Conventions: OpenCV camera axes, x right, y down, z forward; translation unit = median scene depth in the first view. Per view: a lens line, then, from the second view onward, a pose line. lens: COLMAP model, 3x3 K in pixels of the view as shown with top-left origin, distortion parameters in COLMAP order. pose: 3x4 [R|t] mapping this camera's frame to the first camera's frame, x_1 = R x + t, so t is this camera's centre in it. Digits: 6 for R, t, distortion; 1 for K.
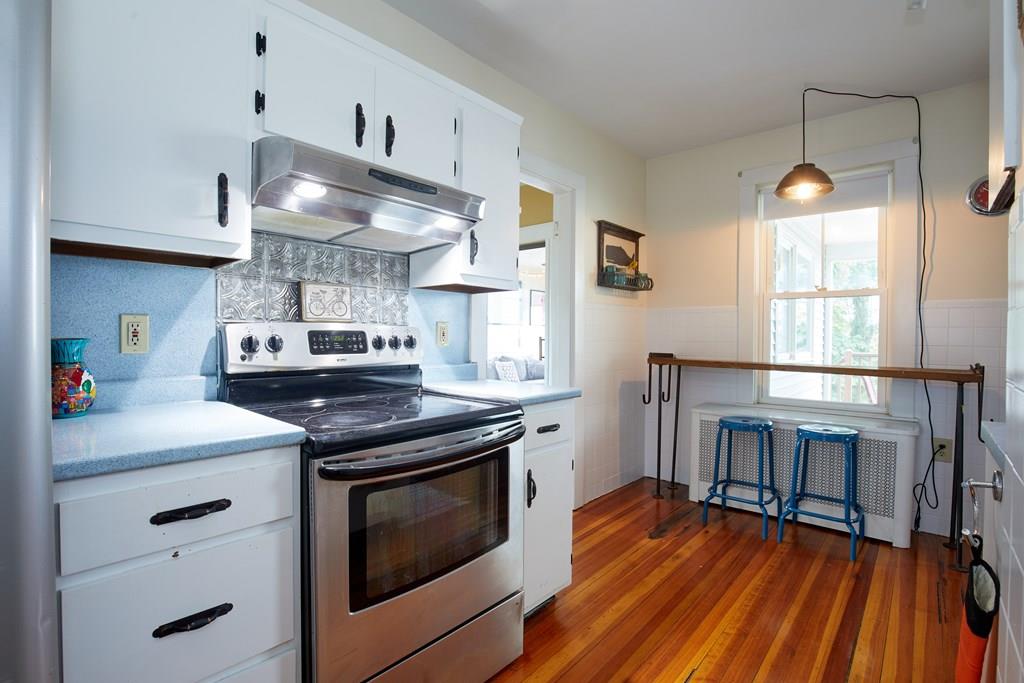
lens RADIAL K [[482.0, 0, 519.4], [0, 482.0, 345.3], [0, 0, 1]] dist [-0.034973, 0.006384]
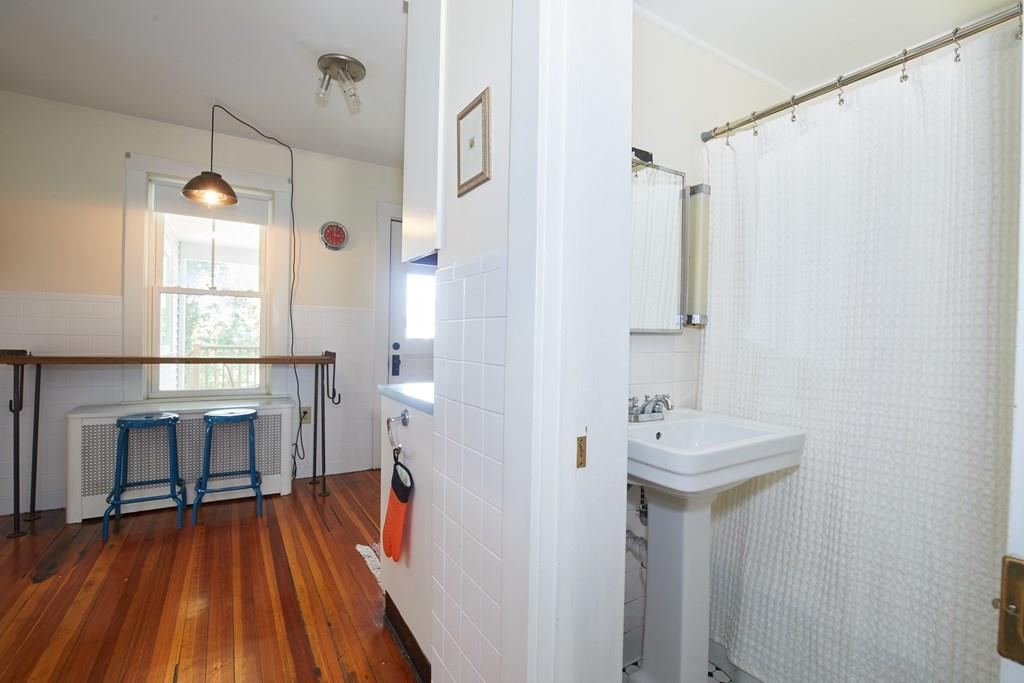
lens RADIAL K [[465.8, 0, 510.2], [0, 465.8, 342.8], [0, 0, 1]] dist [-0.037440, 0.006080]
pose [[0.306621, -0.012306, 0.951752, -0.181973], [0.002044, 0.999923, 0.012270, -0.002455], [-0.951830, -0.001817, 0.306622, 0.022257]]
